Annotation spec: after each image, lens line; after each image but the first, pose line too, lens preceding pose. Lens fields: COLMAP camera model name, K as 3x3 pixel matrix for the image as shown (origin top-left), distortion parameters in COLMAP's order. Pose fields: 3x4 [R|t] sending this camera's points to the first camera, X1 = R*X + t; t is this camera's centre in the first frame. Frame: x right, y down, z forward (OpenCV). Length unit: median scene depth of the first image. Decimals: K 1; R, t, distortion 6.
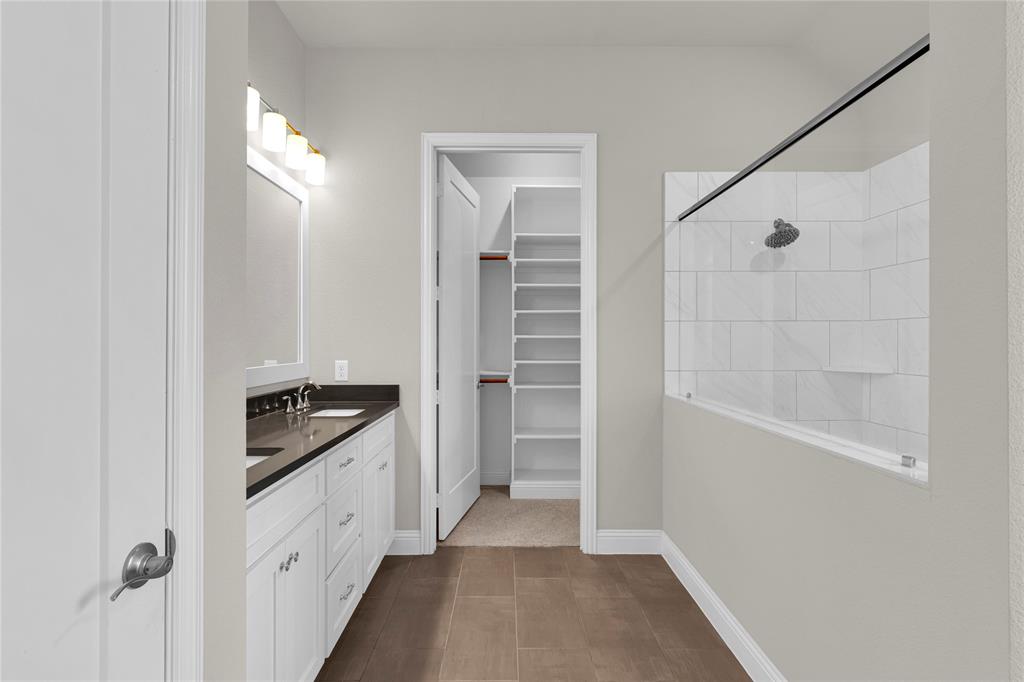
lens RADIAL K [[486.3, 0, 516.5], [0, 486.3, 339.3], [0, 0, 1]] dist [-0.001214, -0.001759]
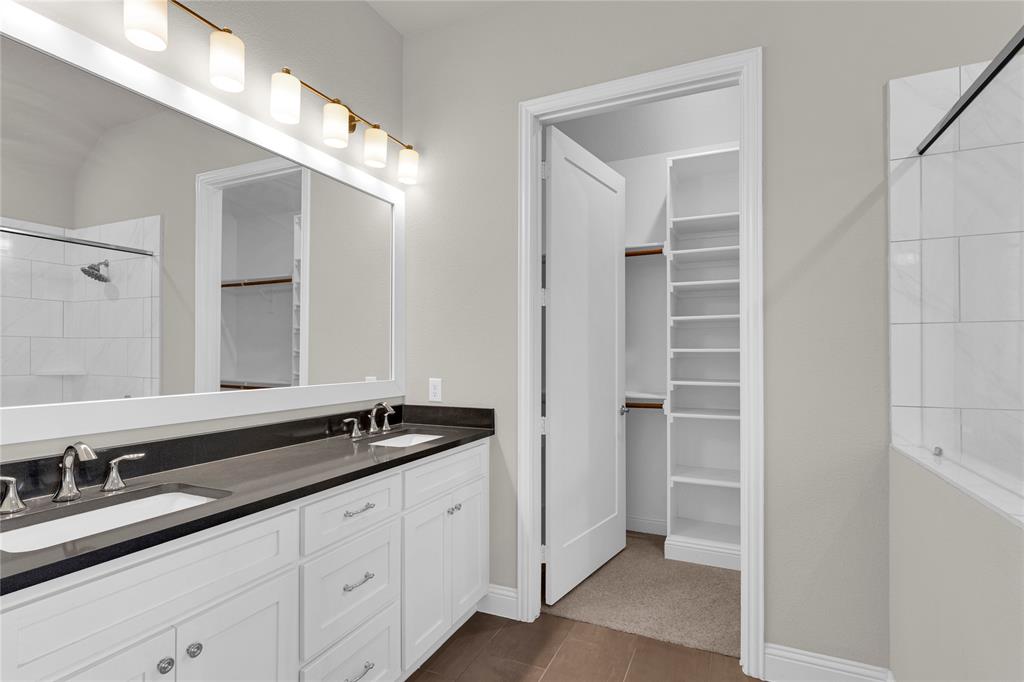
lens RADIAL K [[486.3, 0, 508.3], [0, 486.3, 348.7], [0, 0, 1]] dist [-0.001214, -0.001759]
pose [[0.901377, -0.005731, -0.432998, 0.136752], [0.001858, 0.999954, -0.009368, -0.001830], [0.433032, 0.007640, 0.901346, 0.248090]]
